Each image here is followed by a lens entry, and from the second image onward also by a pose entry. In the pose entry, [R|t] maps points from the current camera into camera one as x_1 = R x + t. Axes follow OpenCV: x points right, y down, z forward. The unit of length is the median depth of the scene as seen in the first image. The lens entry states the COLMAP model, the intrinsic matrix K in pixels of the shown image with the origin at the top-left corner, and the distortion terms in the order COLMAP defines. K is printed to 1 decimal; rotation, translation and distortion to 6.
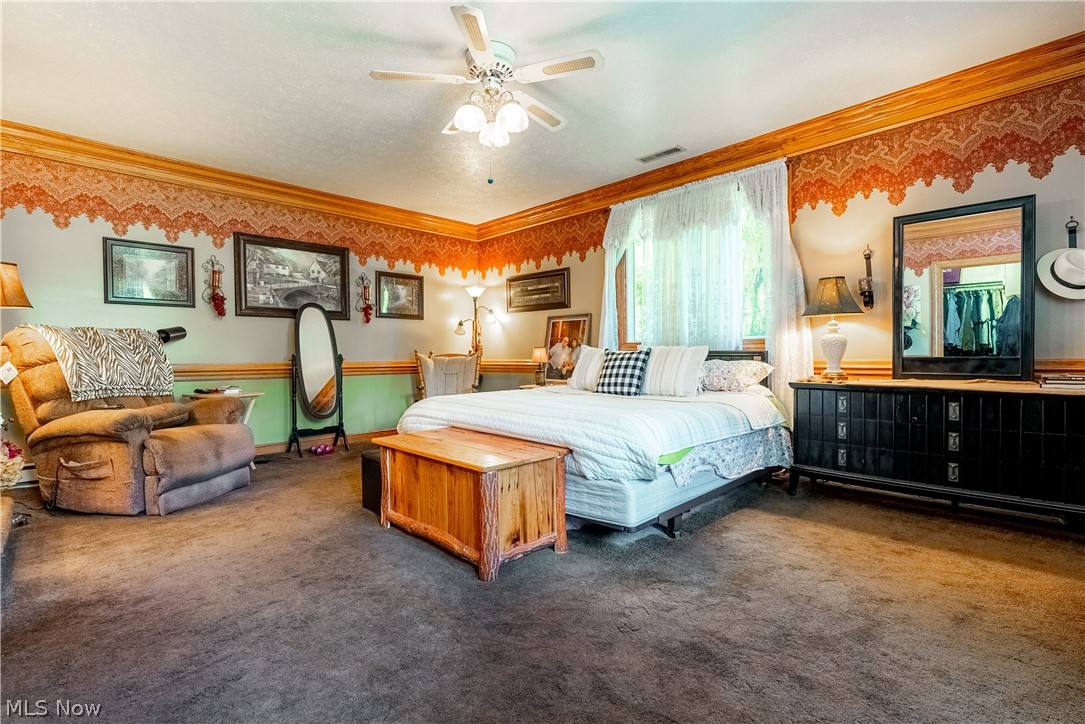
lens RADIAL K [[501.7, 0, 542.5], [0, 501.7, 362.0], [0, 0, 1]] dist [-0.002002, -0.000850]
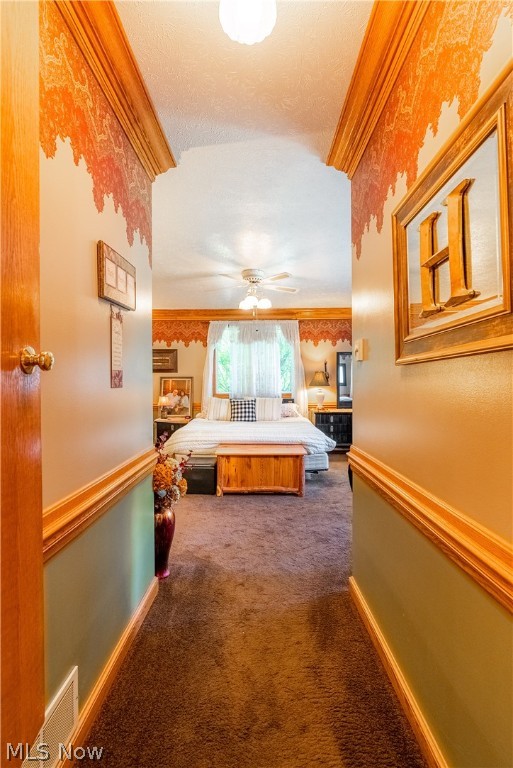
lens RADIAL K [[355.1, 0, 256.5], [0, 355.1, 384.0], [0, 0, 1]] dist [-0.002002, -0.000850]
pose [[0.701748, 0.006503, 0.712395, -0.870644], [0.008181, 0.999819, -0.017185, -0.064154], [-0.712378, 0.017888, 0.701568, -0.065820]]
